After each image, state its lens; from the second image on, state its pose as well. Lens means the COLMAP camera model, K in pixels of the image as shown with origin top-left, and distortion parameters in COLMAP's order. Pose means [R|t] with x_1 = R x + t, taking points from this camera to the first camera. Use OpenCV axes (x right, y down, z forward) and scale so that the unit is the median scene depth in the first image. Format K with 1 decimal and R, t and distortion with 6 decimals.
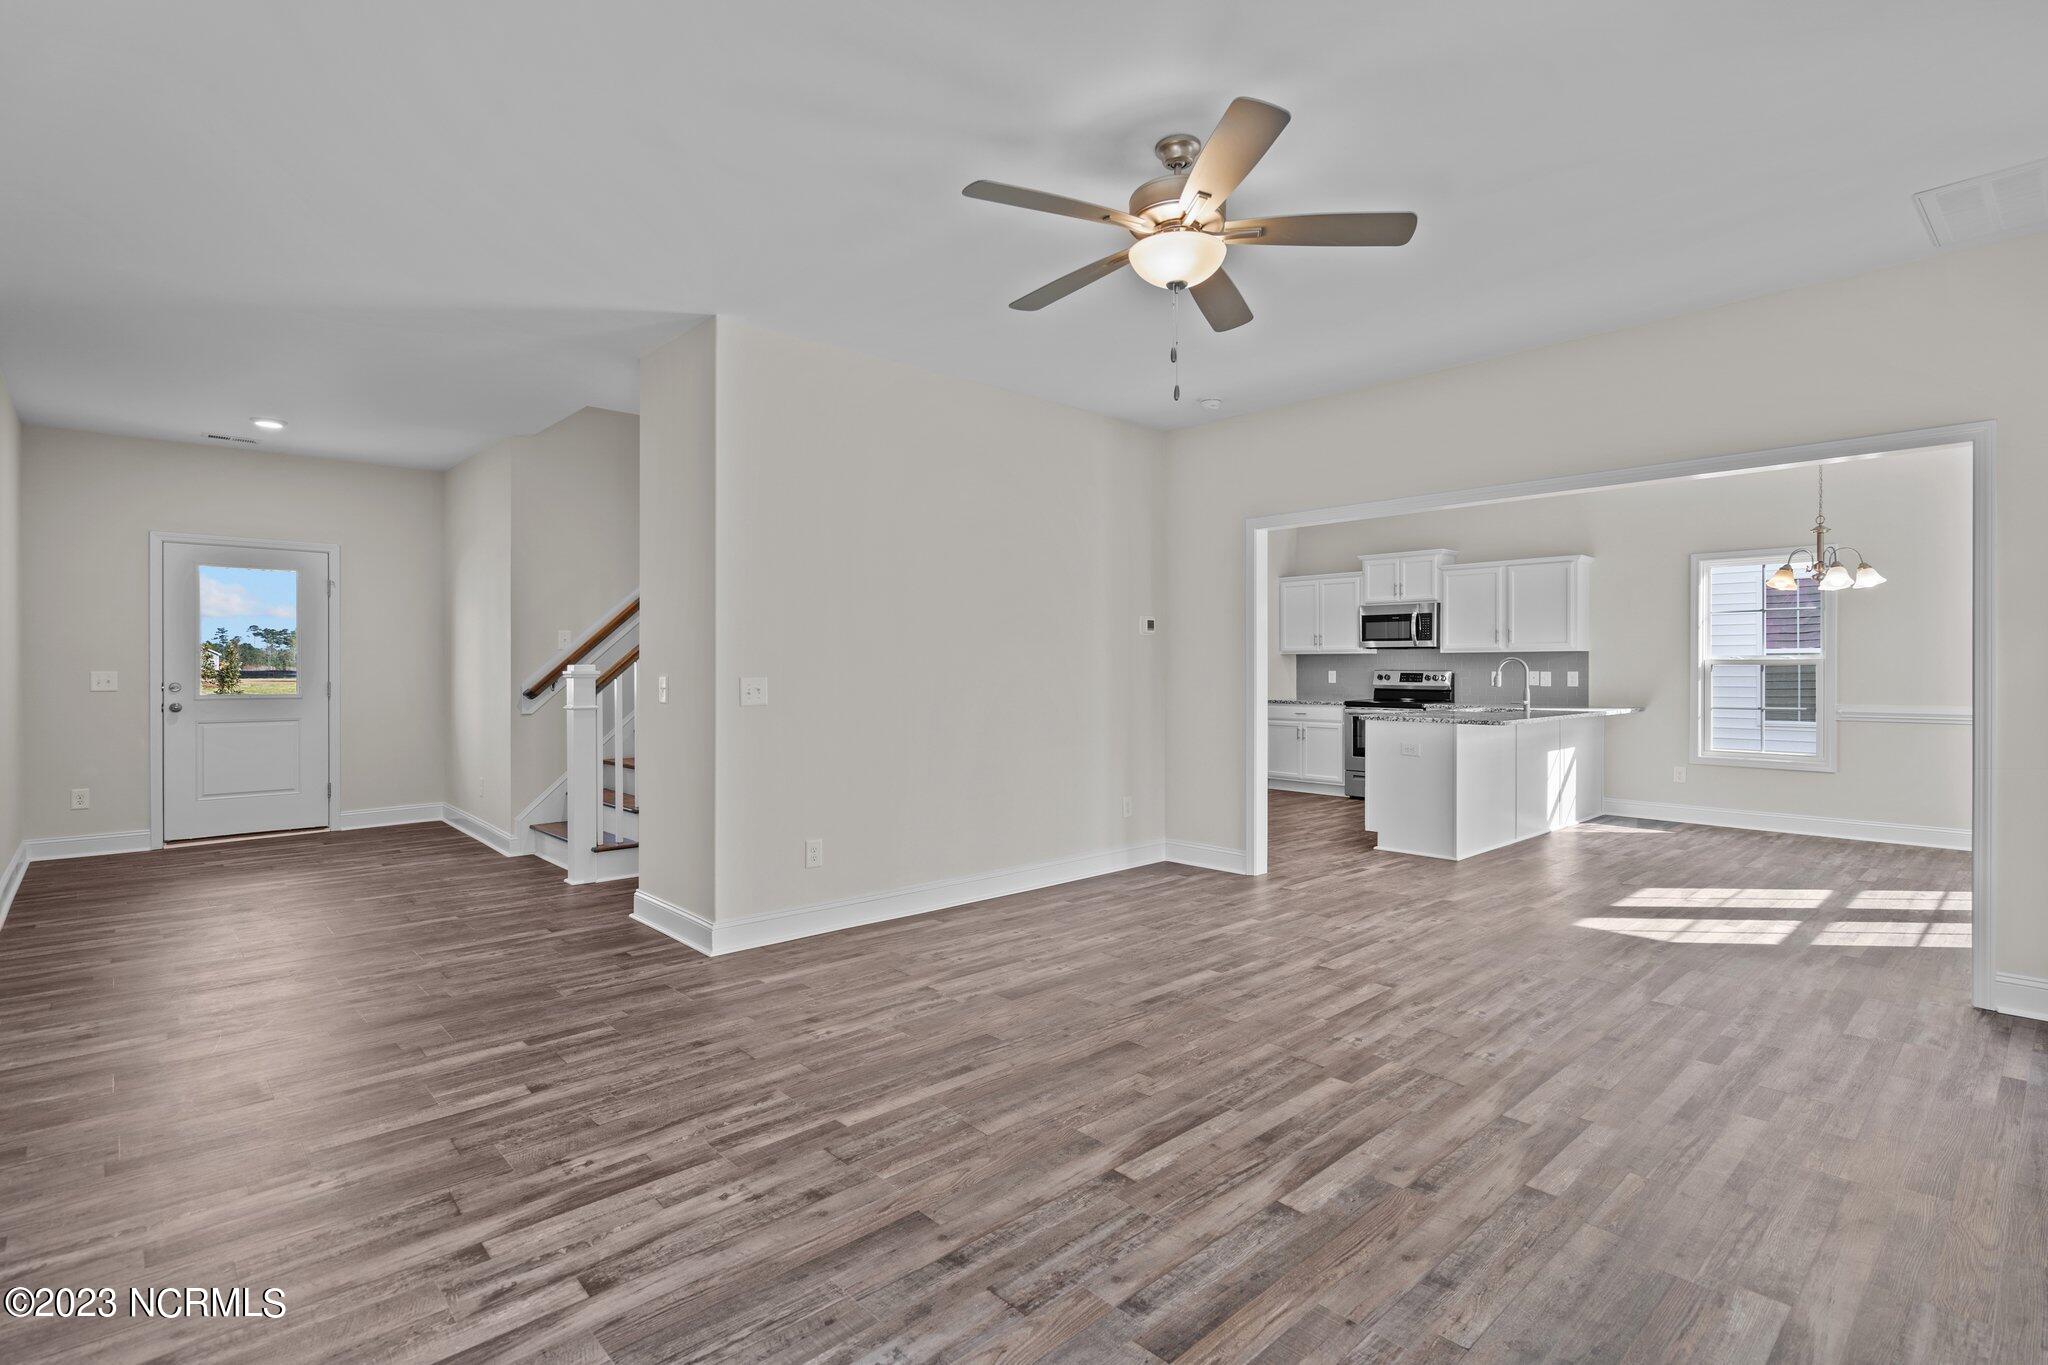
lens RADIAL K [[975.7, 0, 1026.7], [0, 975.7, 671.9], [0, 0, 1]] dist [0.000350, 0.000499]
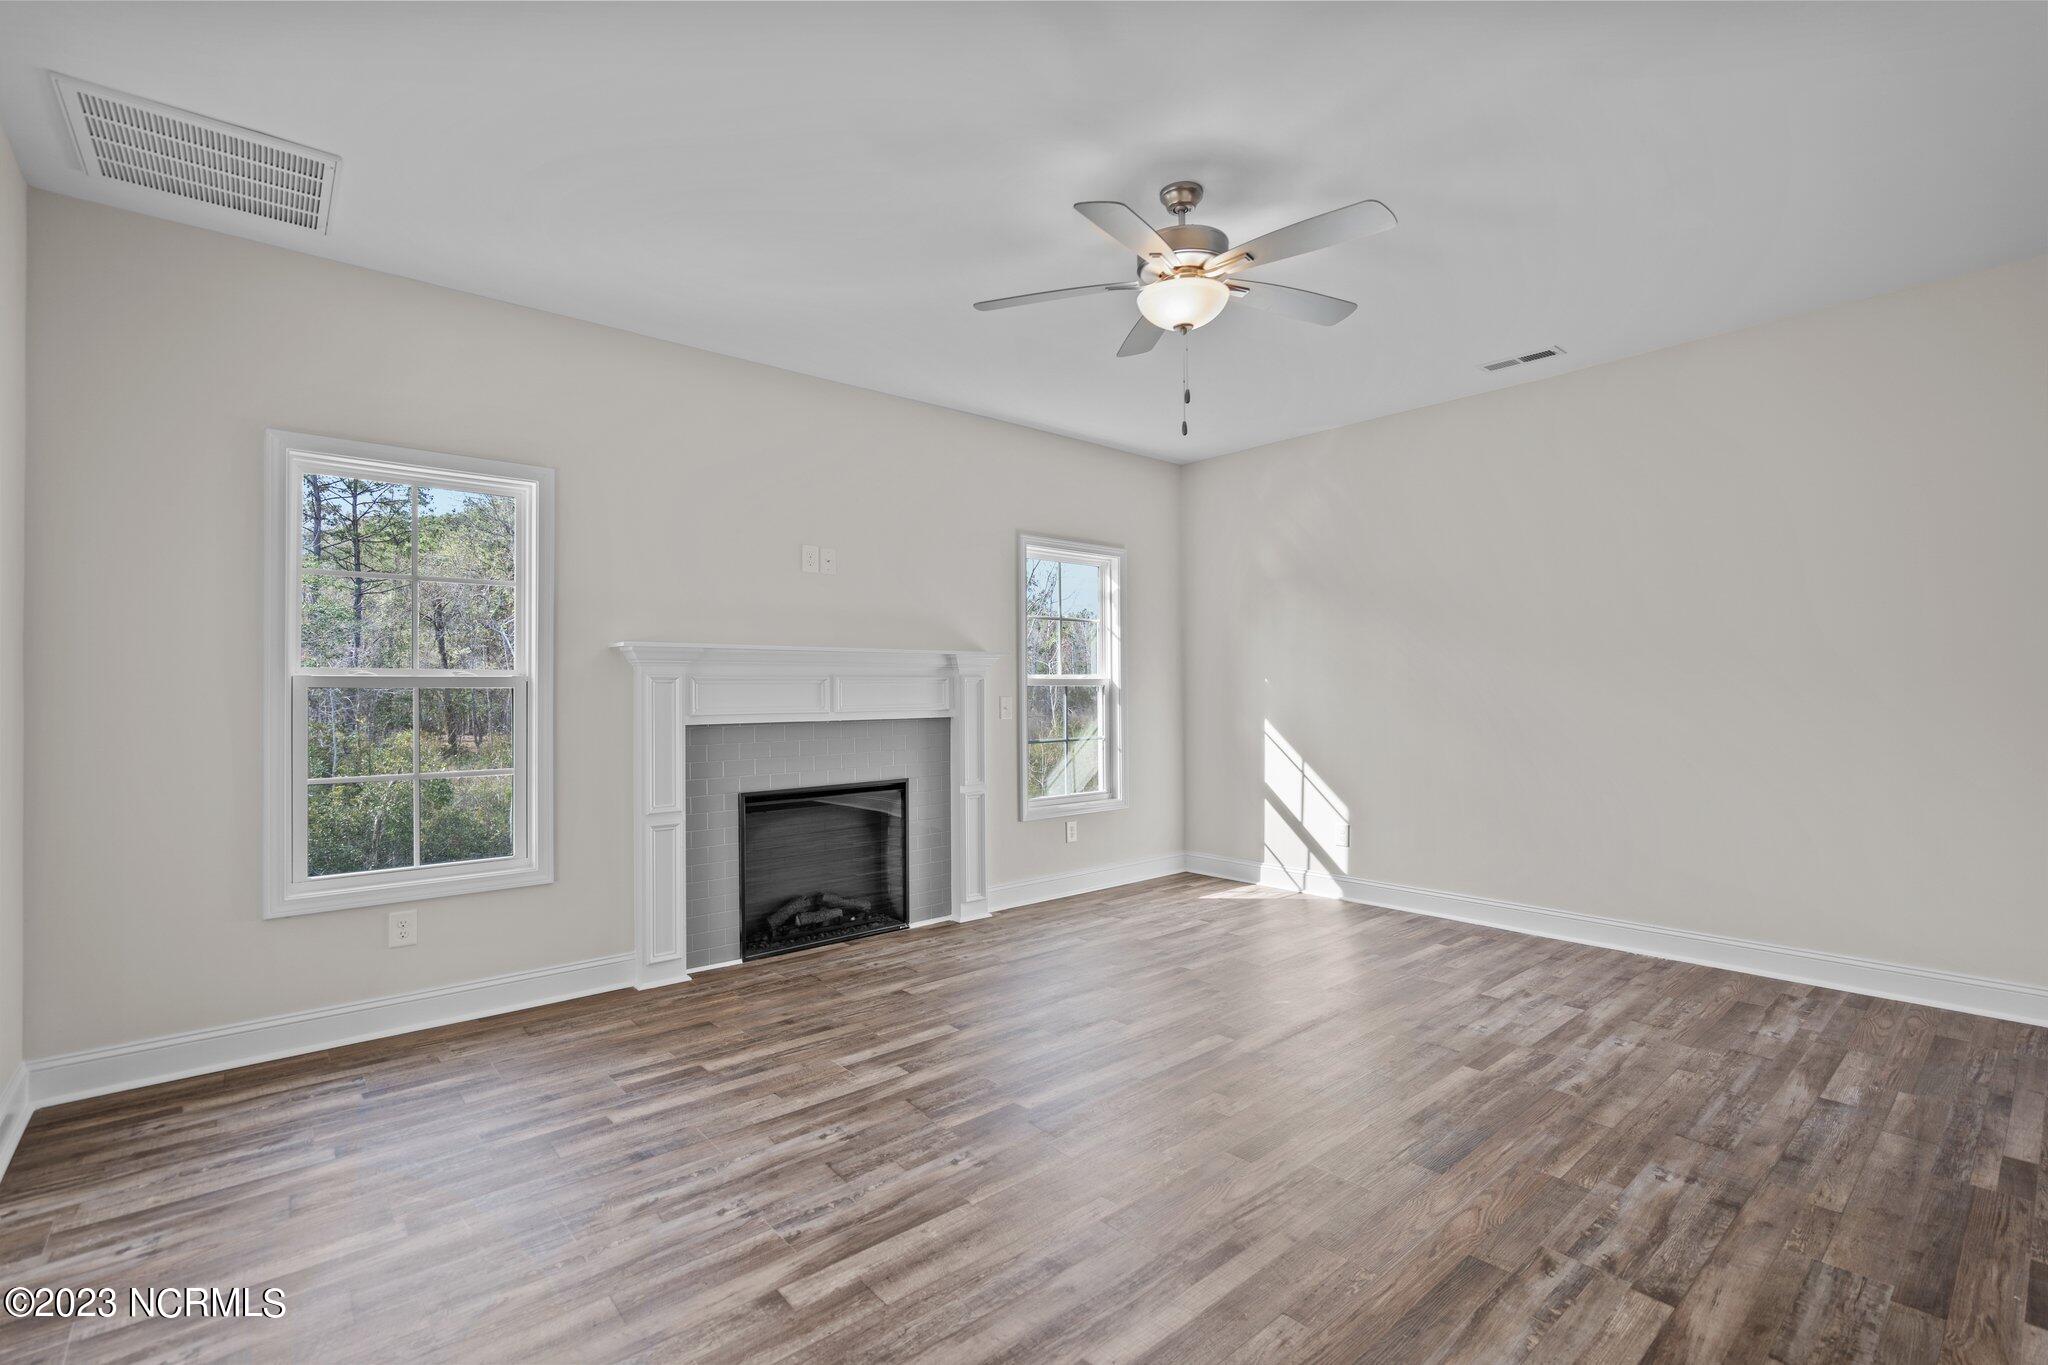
lens RADIAL K [[926.0, 0, 1026.3], [0, 926.0, 683.5], [0, 0, 1]] dist [-0.002513, 0.000815]
pose [[-0.999513, 0.006484, 0.030516, 0.205736], [0.006369, 0.999972, -0.003864, -0.004204], [-0.030540, -0.003668, -0.999527, 1.393995]]
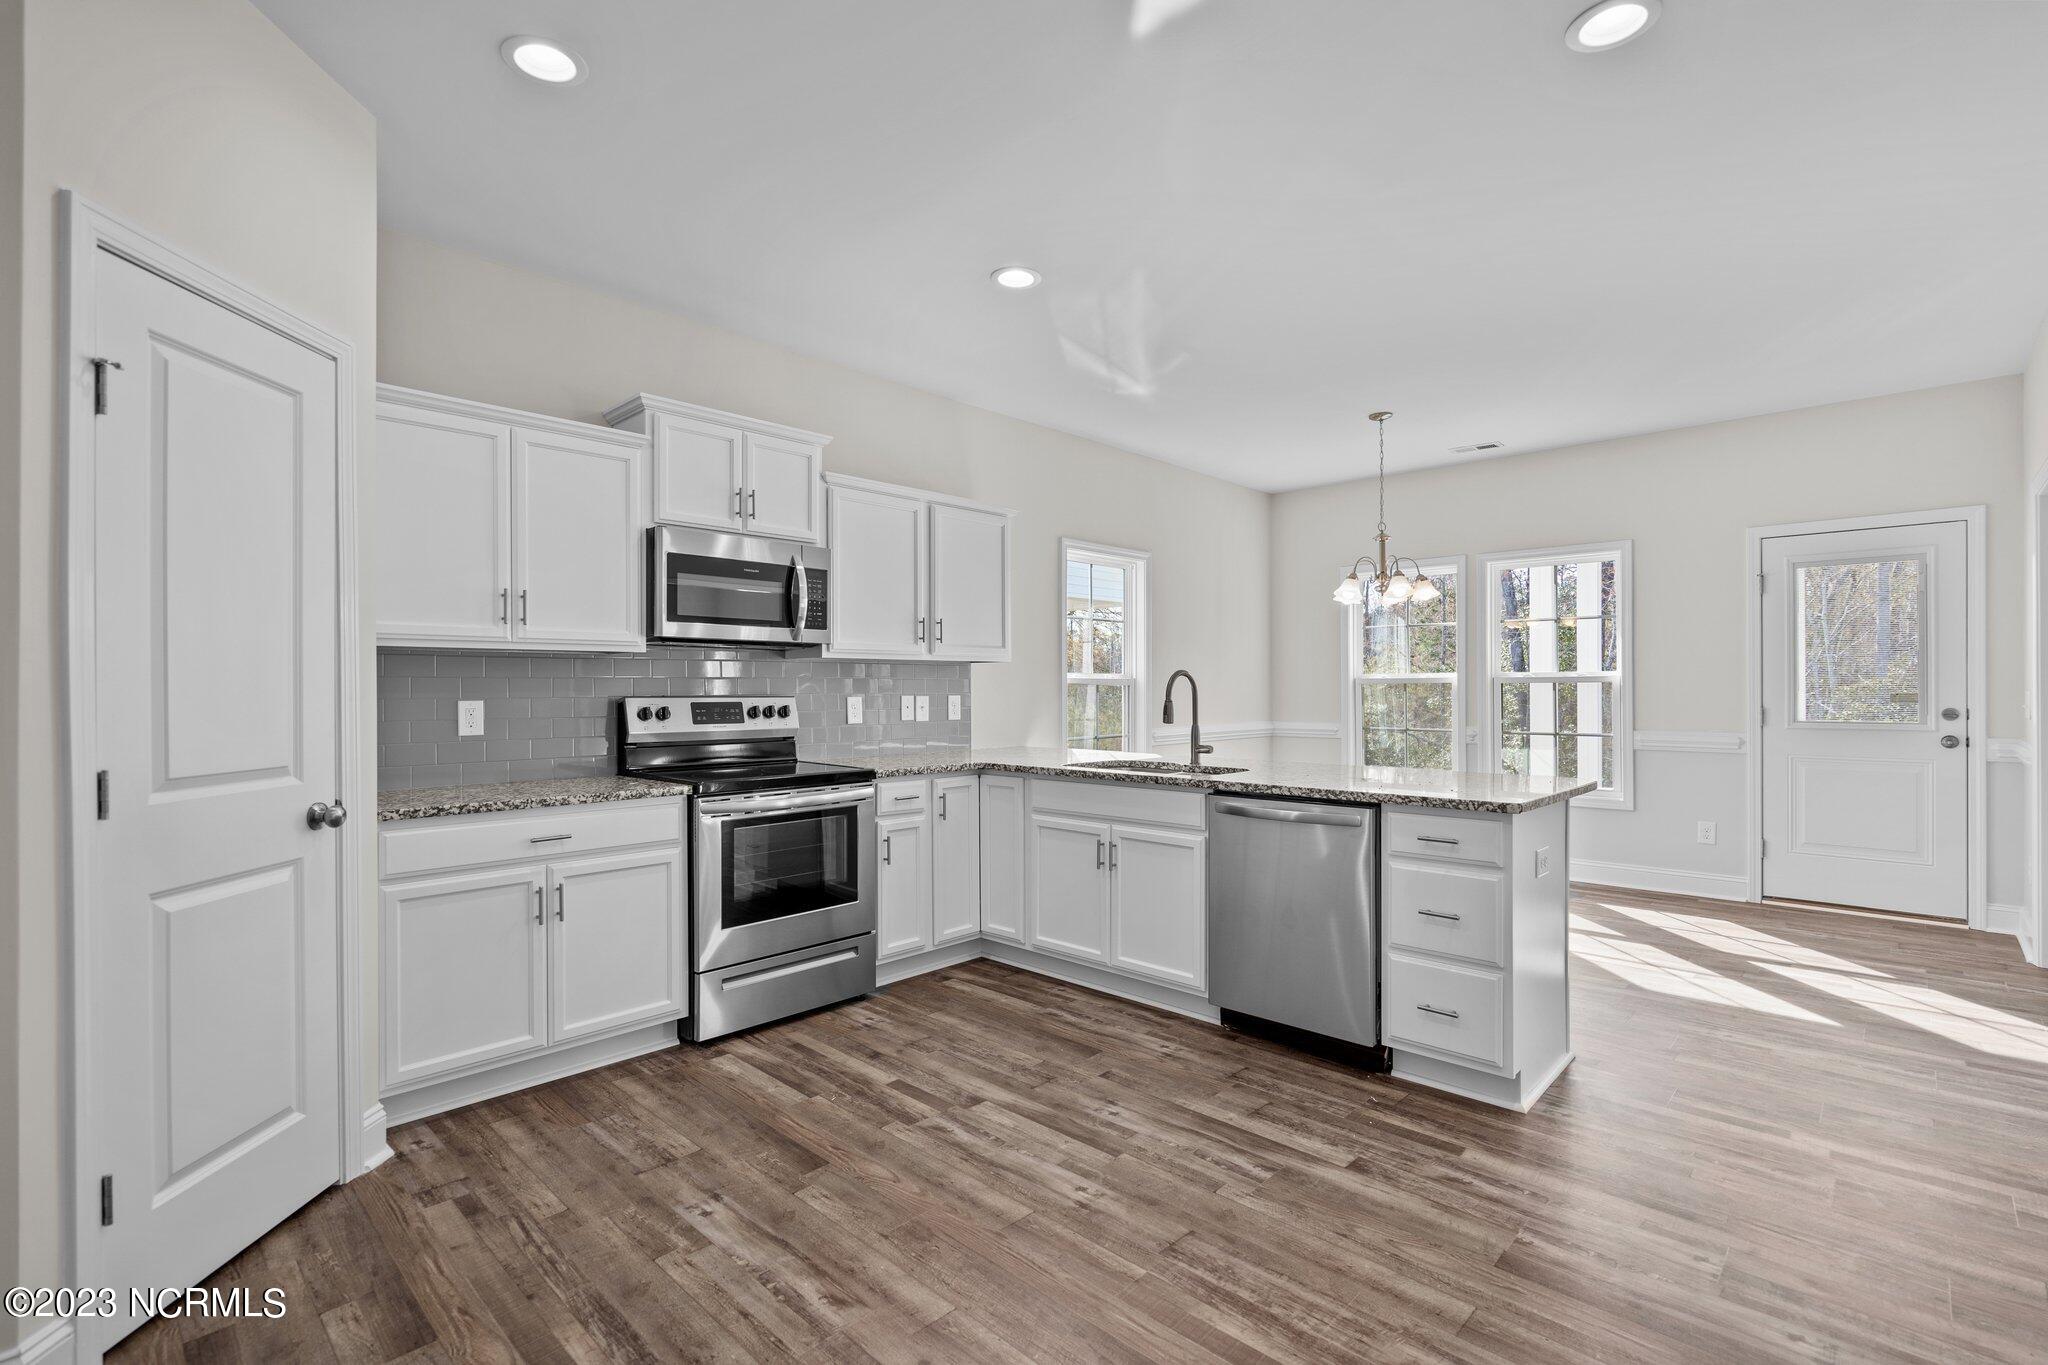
lens RADIAL K [[926.0, 0, 1026.3], [0, 926.0, 683.5], [0, 0, 1]] dist [-0.002513, 0.000815]
pose [[-0.059928, 0.006313, 0.998183, -0.055312], [0.008538, 0.999947, -0.005812, -0.008653], [-0.998166, 0.008174, -0.059979, 2.026969]]
